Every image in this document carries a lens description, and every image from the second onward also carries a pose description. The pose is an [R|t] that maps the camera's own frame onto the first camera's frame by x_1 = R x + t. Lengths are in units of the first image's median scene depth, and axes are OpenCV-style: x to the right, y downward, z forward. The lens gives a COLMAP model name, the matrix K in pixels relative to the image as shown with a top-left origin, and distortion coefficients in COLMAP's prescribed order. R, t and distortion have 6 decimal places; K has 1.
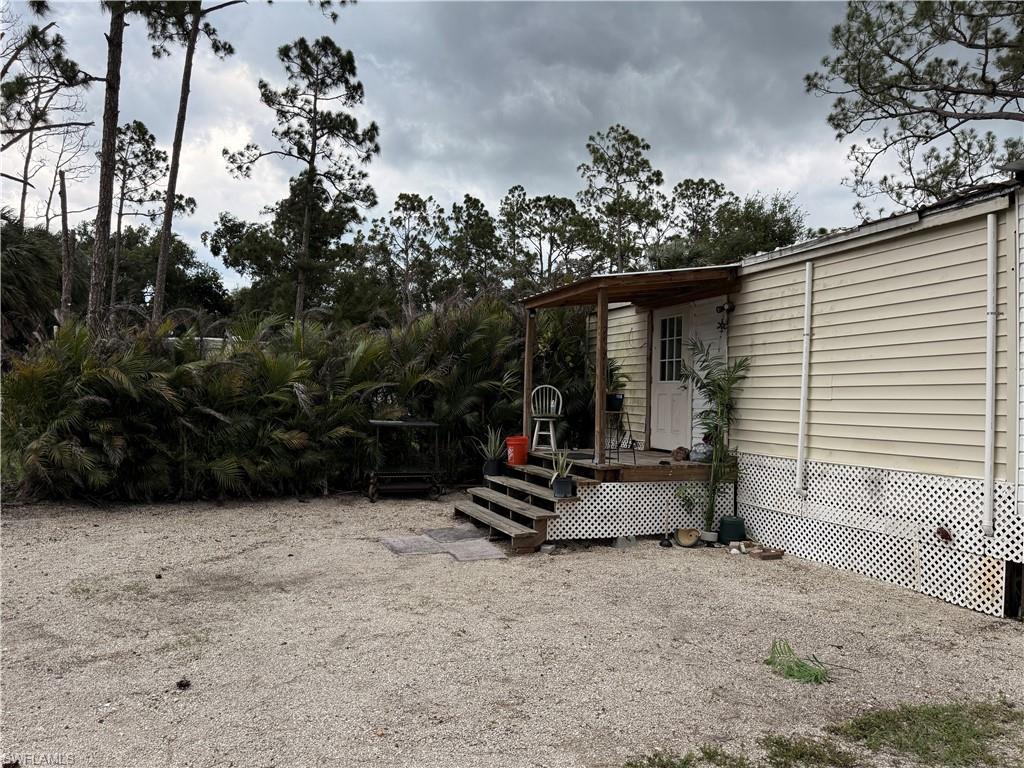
lens RADIAL K [[723.1, 0, 538.0], [0, 723.1, 380.8], [0, 0, 1]] dist [0.051235, 0.004343]
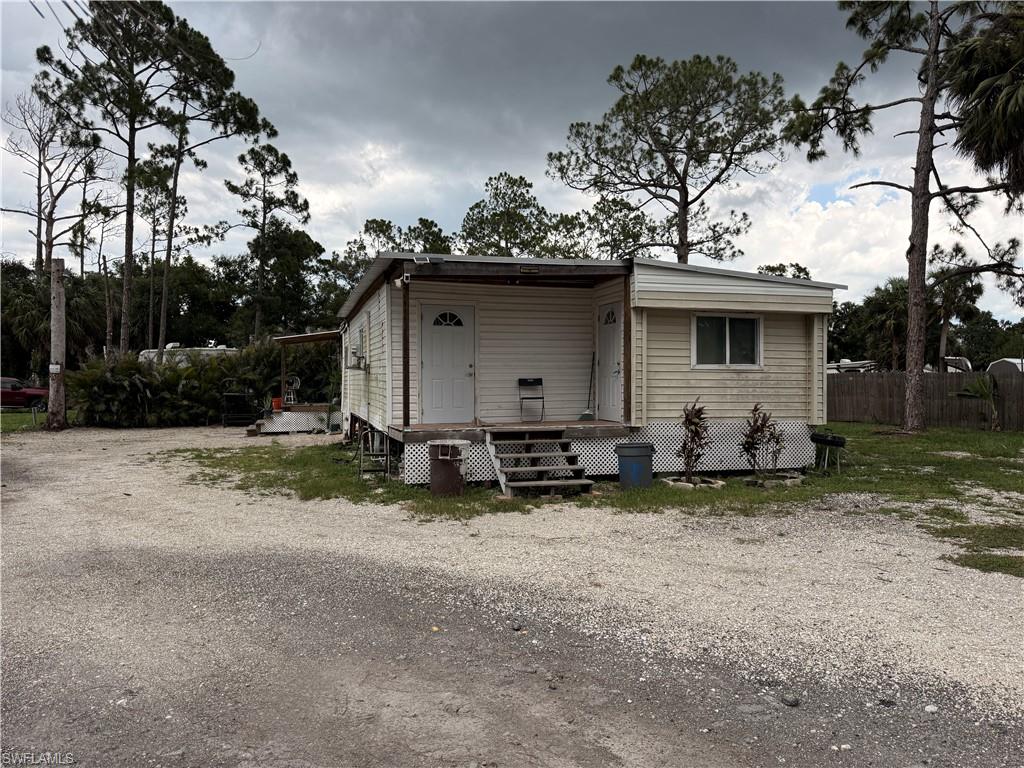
lens RADIAL K [[722.3, 0, 514.5], [0, 722.3, 382.6], [0, 0, 1]] dist [0.149226, -0.198859]
pose [[0.995684, -0.024674, -0.089467, 0.339945], [0.026655, 0.999424, 0.021022, -0.002654], [0.088897, -0.023316, 0.995768, -0.480118]]
